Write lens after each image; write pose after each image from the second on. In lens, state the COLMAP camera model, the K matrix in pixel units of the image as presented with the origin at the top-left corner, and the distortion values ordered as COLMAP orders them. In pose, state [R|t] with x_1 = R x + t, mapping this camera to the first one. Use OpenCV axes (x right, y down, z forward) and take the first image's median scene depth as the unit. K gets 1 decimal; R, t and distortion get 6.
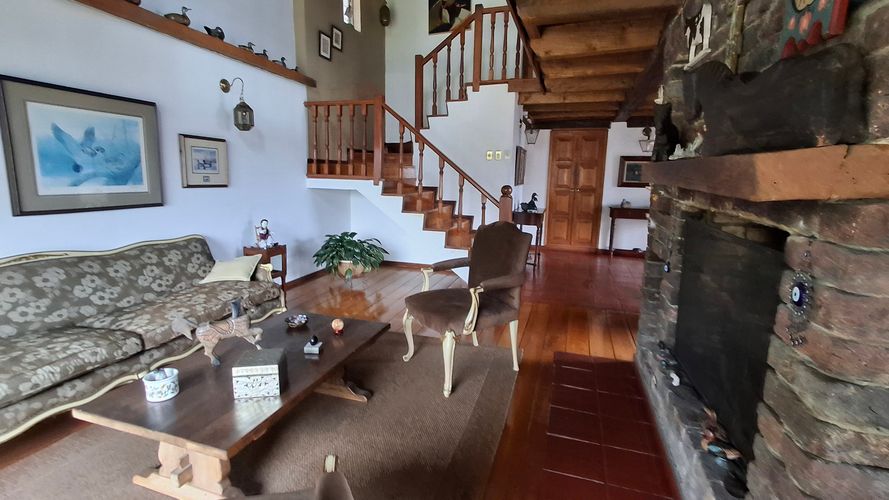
lens RADIAL K [[408.9, 0, 443.4], [0, 408.9, 241.7], [0, 0, 1]] dist [0.003885, 0.005512]
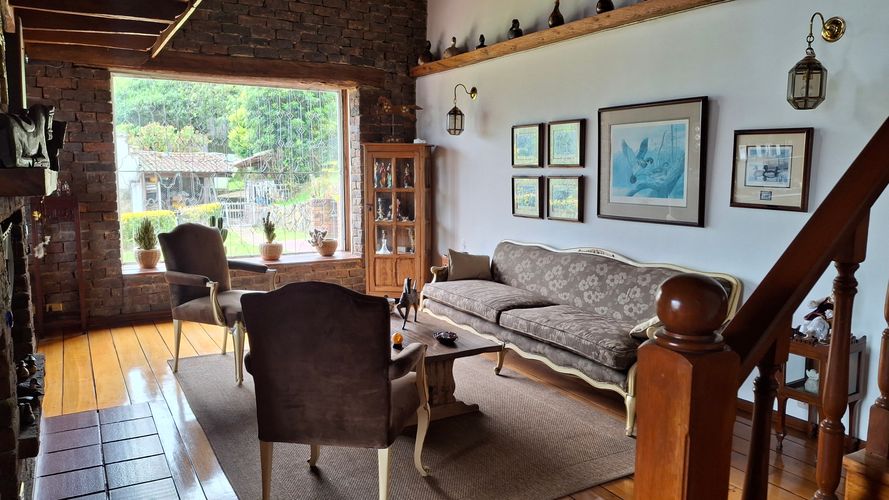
lens RADIAL K [[665.8, 0, 443.9], [0, 665.8, 254.6], [0, 0, 1]] dist [0.001572, -0.002088]
pose [[-0.689268, 0.060425, -0.721982, 0.628378], [-0.146344, 0.964363, 0.220424, -0.272975], [0.709572, 0.257589, -0.655862, 1.676060]]
